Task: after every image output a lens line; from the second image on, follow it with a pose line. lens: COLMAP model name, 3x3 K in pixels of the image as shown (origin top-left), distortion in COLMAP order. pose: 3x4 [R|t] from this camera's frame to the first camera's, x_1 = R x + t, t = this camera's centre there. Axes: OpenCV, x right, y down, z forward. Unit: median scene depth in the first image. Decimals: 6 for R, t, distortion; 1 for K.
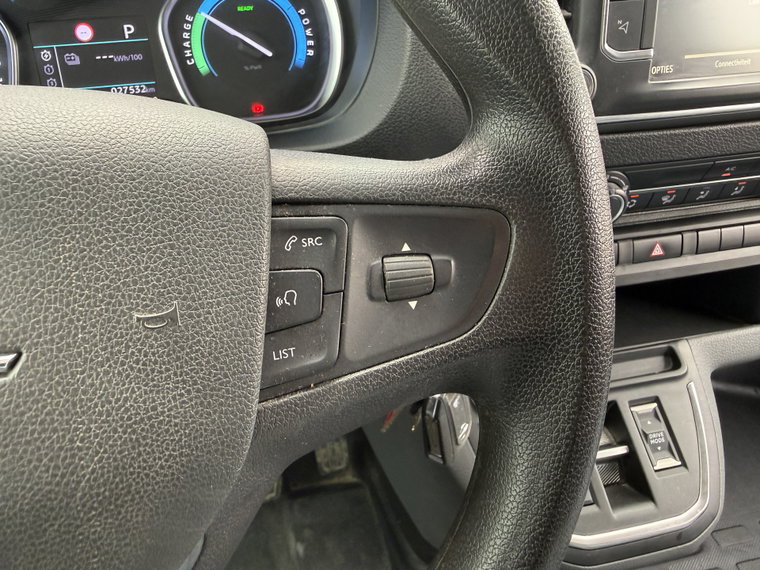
lens RADIAL K [[550.3, 0, 337.4], [0, 550.3, 288.7], [0, 0, 1]] dist [-0.008793, 0.003971]
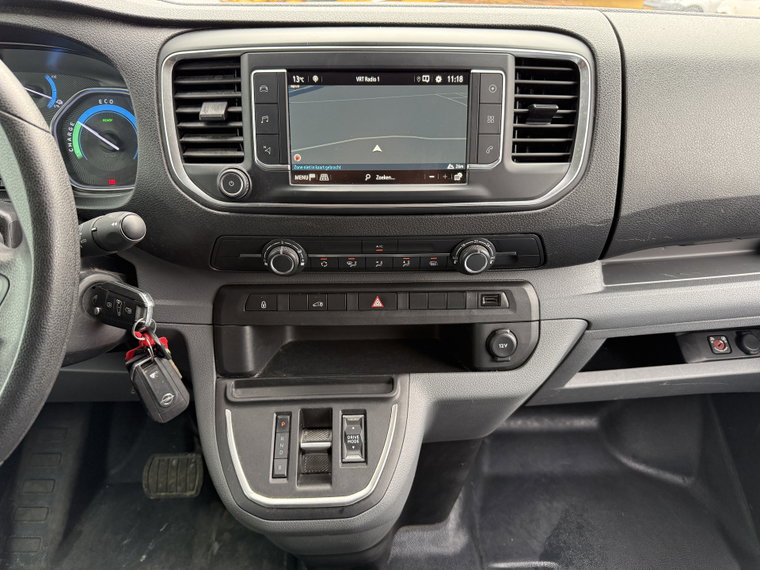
lens RADIAL K [[493.5, 0, 379.0], [0, 493.5, 284.5], [0, 0, 1]] dist [0.057046, -0.007288]
pose [[0.987663, 0.104423, -0.116697, 0.769903], [-0.121150, 0.981704, -0.146899, 0.071228], [0.099222, 0.159224, 0.982244, -0.268634]]
